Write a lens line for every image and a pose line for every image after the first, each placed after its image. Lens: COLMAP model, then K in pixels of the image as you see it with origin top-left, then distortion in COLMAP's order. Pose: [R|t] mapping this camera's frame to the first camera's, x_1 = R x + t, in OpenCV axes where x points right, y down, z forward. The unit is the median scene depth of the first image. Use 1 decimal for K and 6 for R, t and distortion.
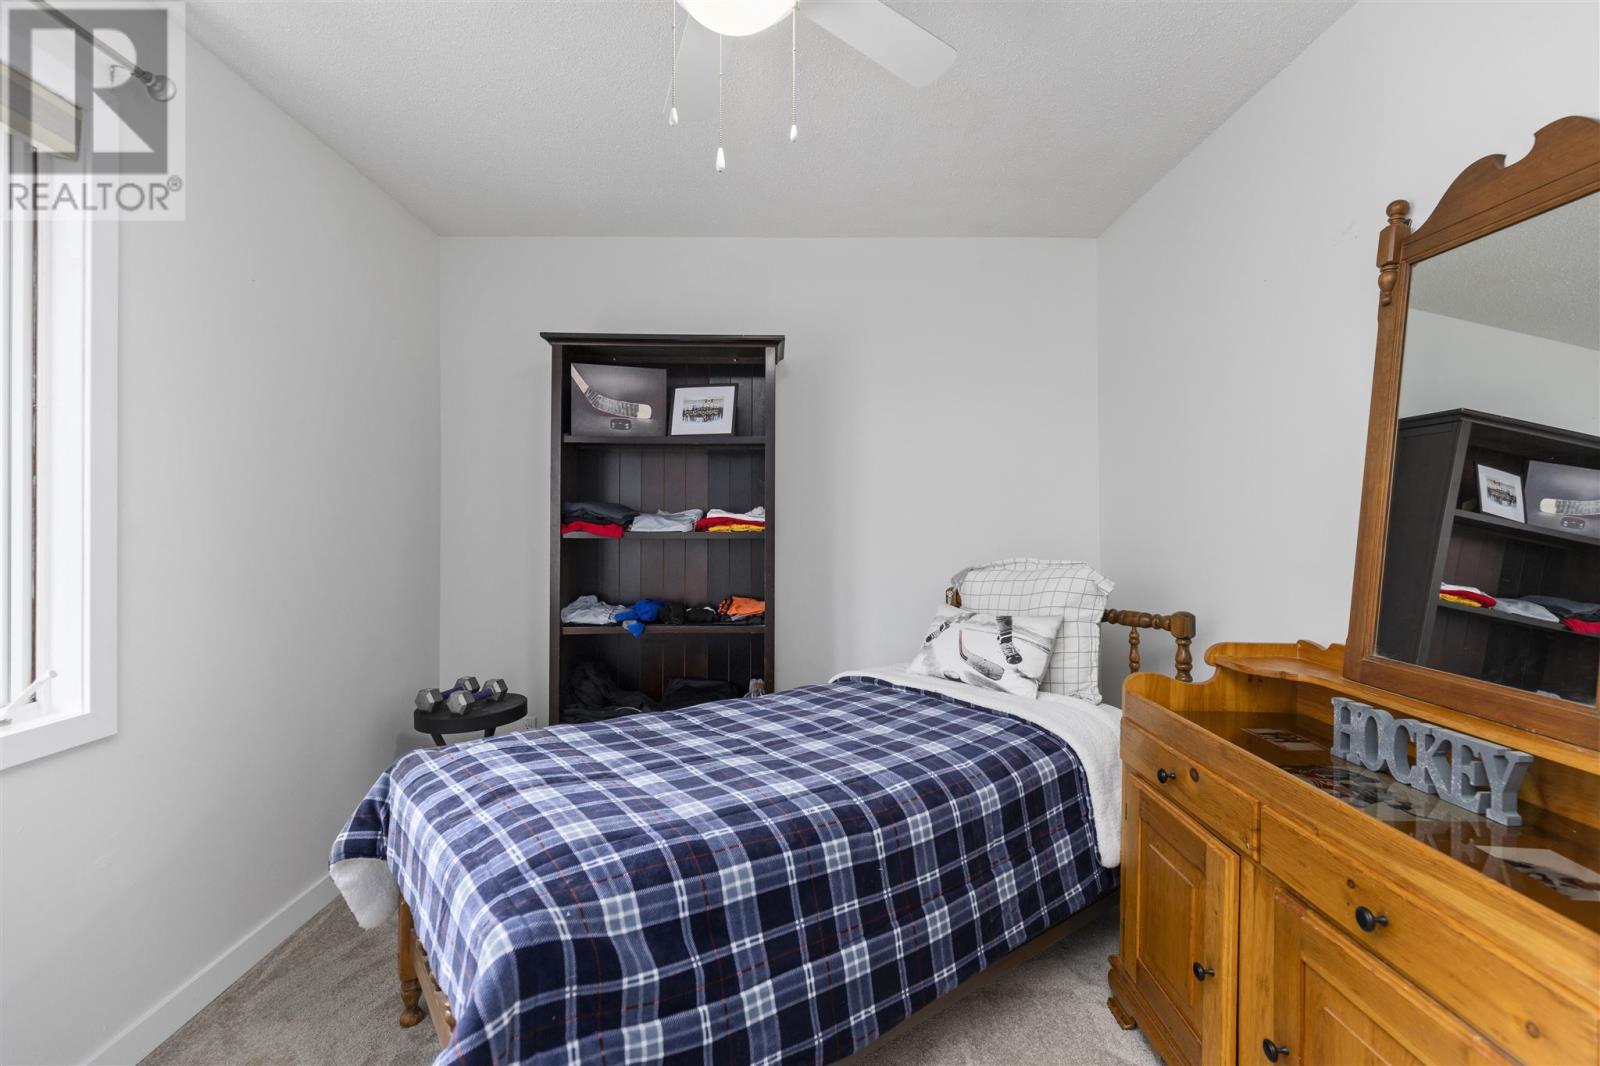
lens RADIAL K [[717.5, 0, 808.4], [0, 717.5, 522.1], [0, 0, 1]] dist [0.002895, -0.000176]
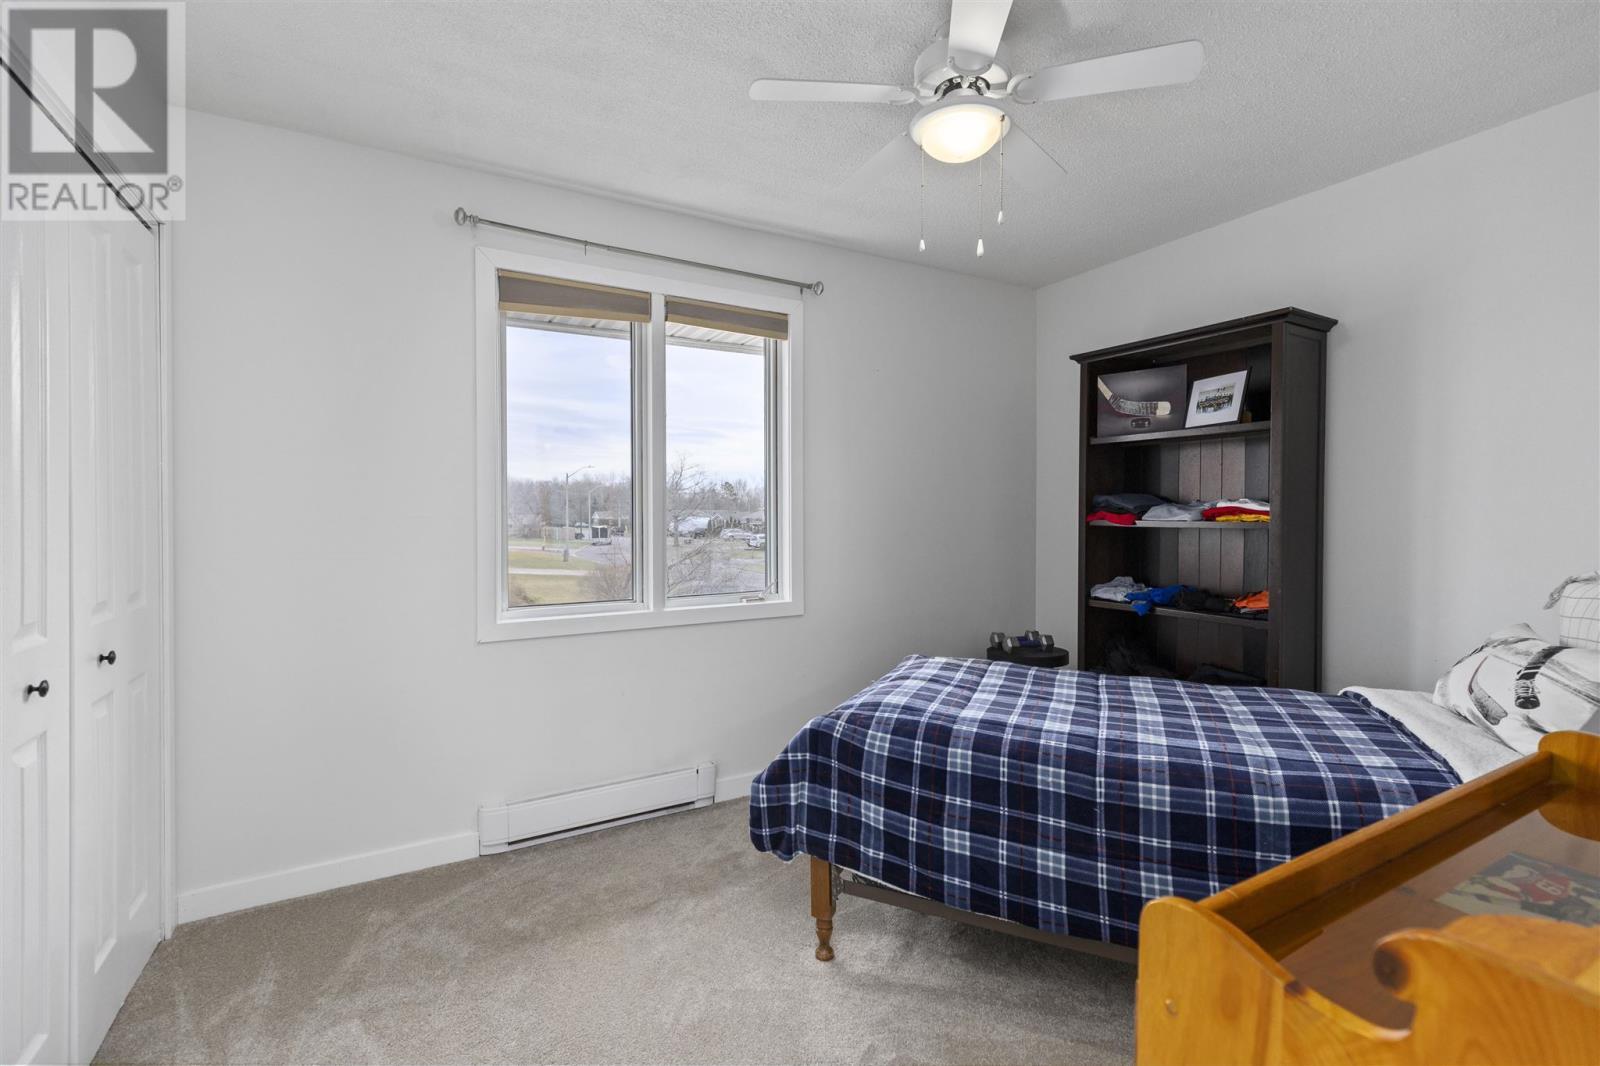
lens RADIAL K [[717.5, 0, 808.4], [0, 717.5, 522.1], [0, 0, 1]] dist [0.002895, -0.000176]
pose [[0.481894, 0.013680, -0.876123, 0.470157], [-0.003463, 0.999900, 0.013708, 0.002895], [0.876223, -0.003571, 0.481893, 0.020578]]
